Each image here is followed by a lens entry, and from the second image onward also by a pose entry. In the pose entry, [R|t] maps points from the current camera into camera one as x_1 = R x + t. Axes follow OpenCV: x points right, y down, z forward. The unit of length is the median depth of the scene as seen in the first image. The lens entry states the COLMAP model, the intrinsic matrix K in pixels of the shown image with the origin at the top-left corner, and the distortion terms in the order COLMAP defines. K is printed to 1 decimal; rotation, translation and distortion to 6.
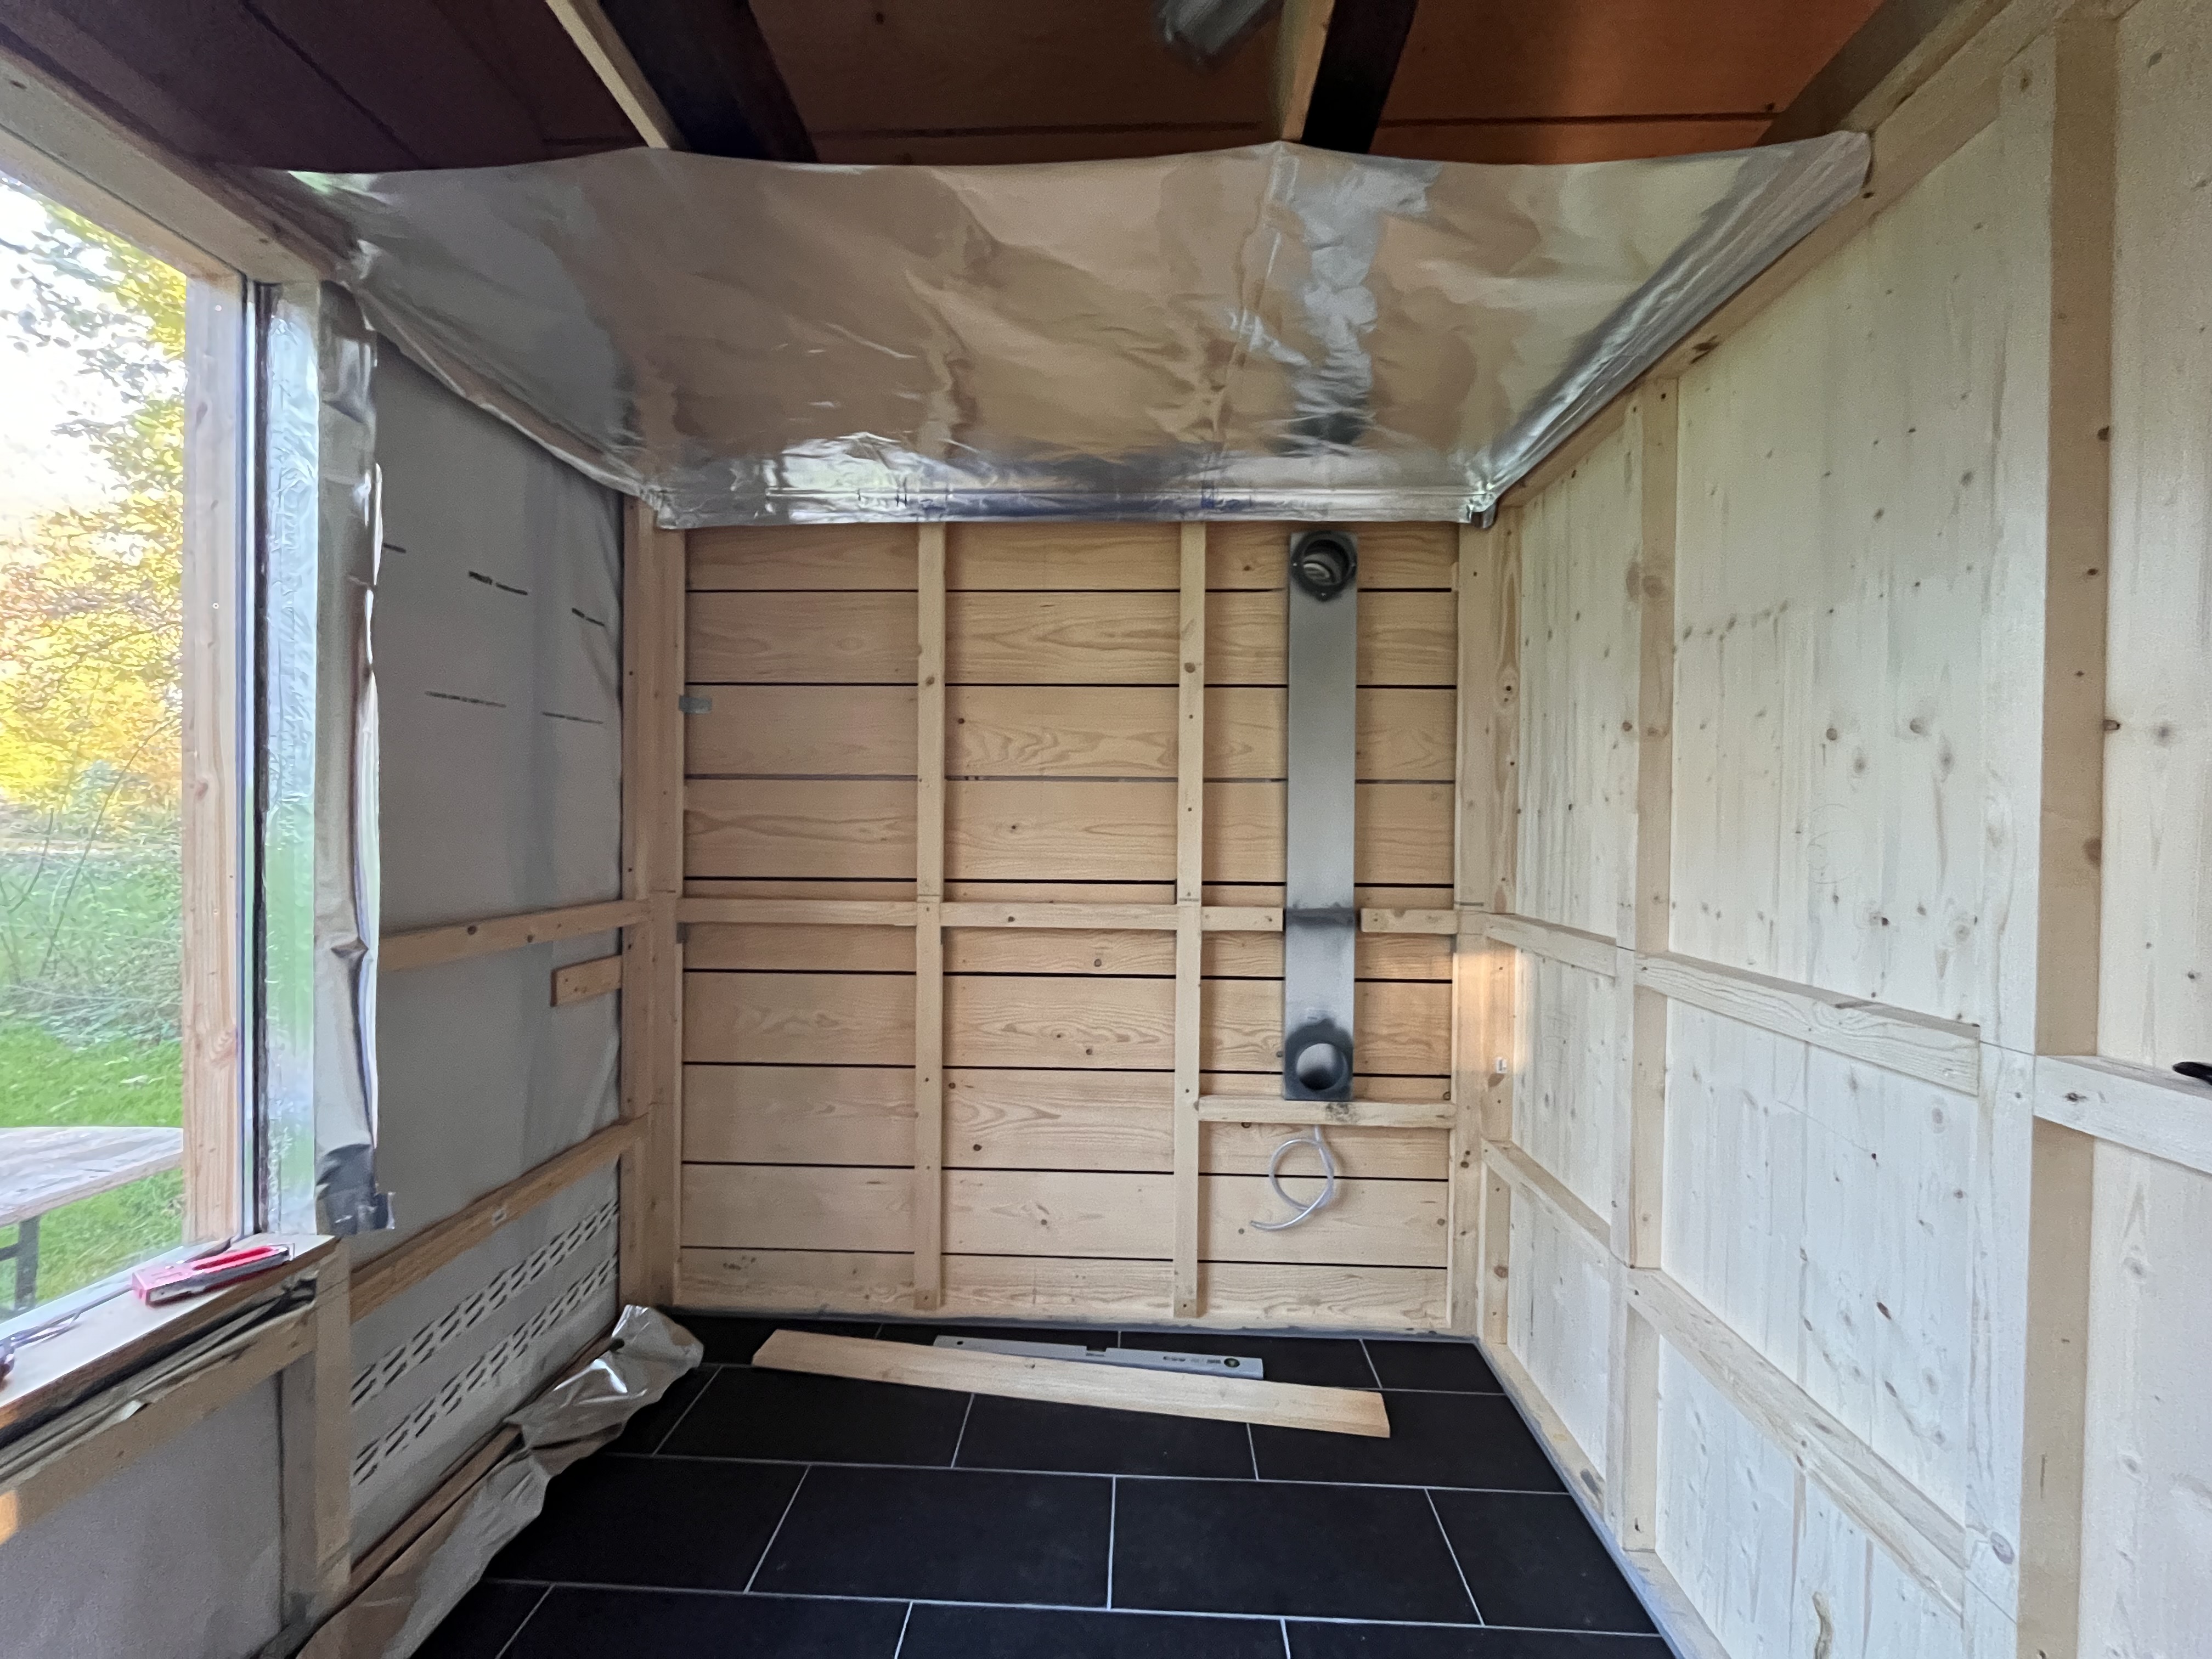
lens RADIAL K [[891.9, 0, 1107.4], [0, 891.9, 831.7], [0, 0, 1]] dist [-0.003180, -0.000445]
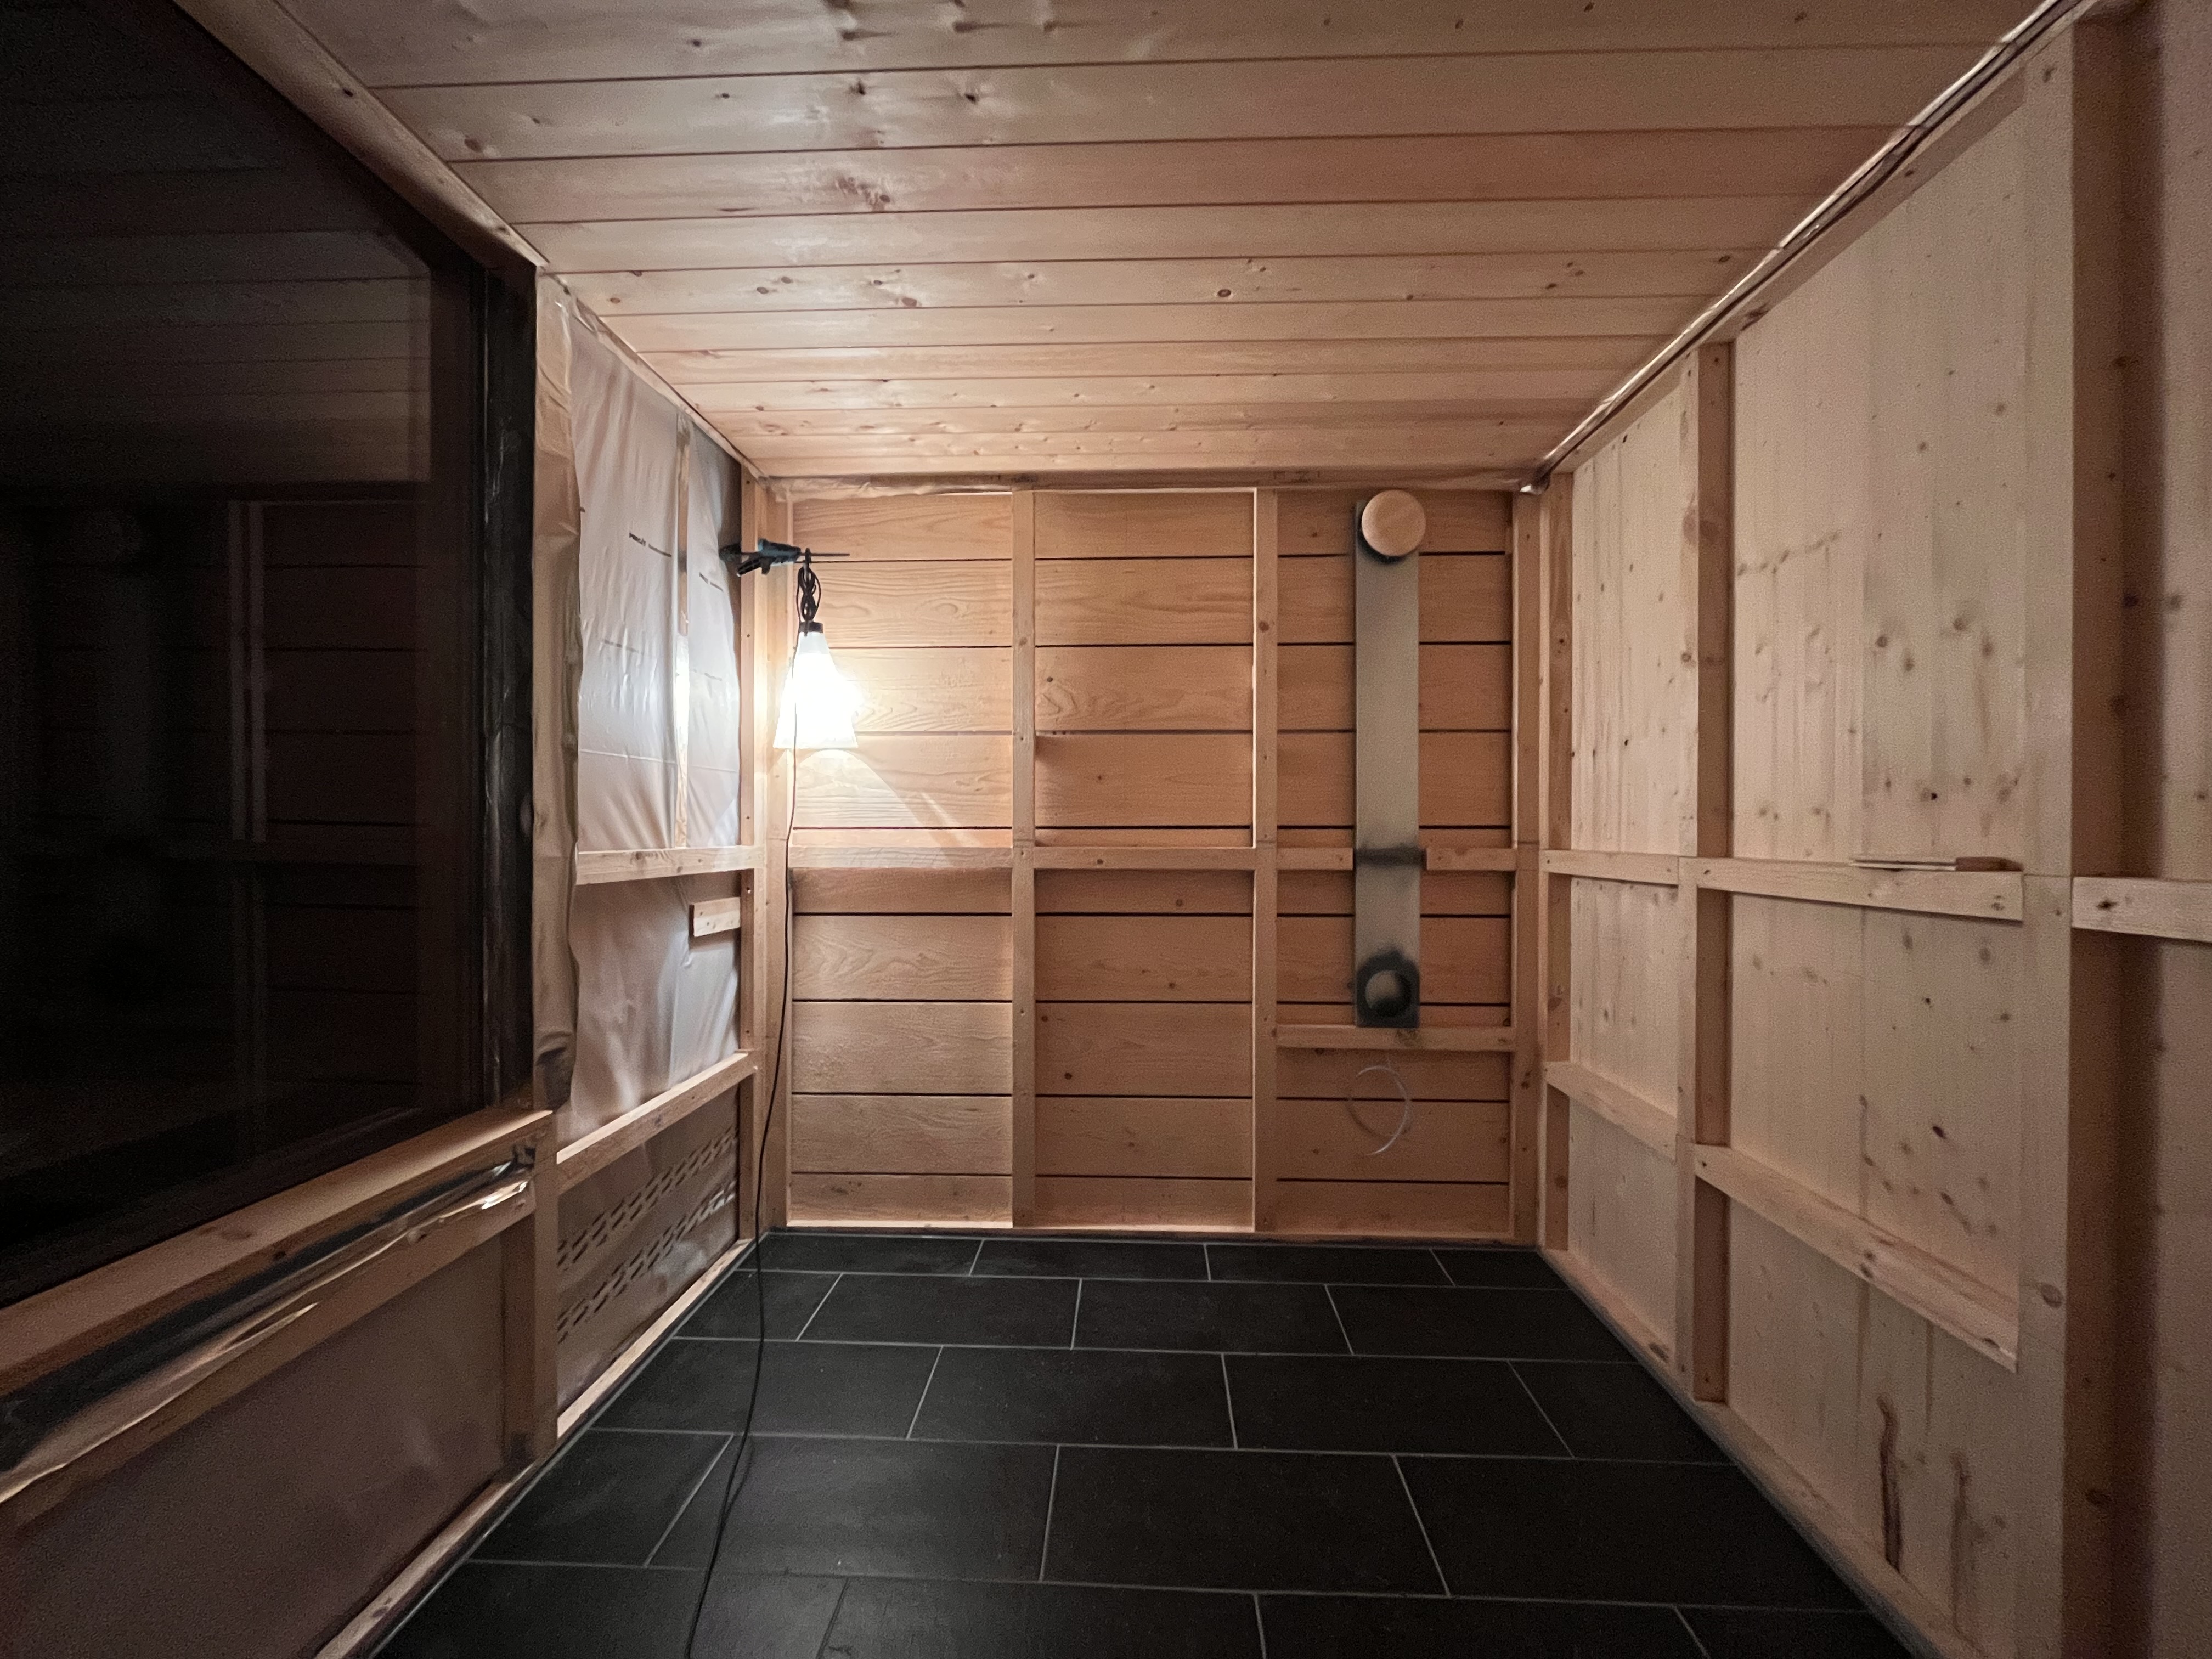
lens RADIAL K [[891.9, 0, 1106.7], [0, 891.9, 832.2], [0, 0, 1]] dist [-0.003180, -0.000445]
pose [[0.999953, -0.009555, -0.001573, -0.107545], [0.009543, 0.999926, -0.007510, 0.077784], [0.001644, 0.007494, 0.999971, -0.085030]]
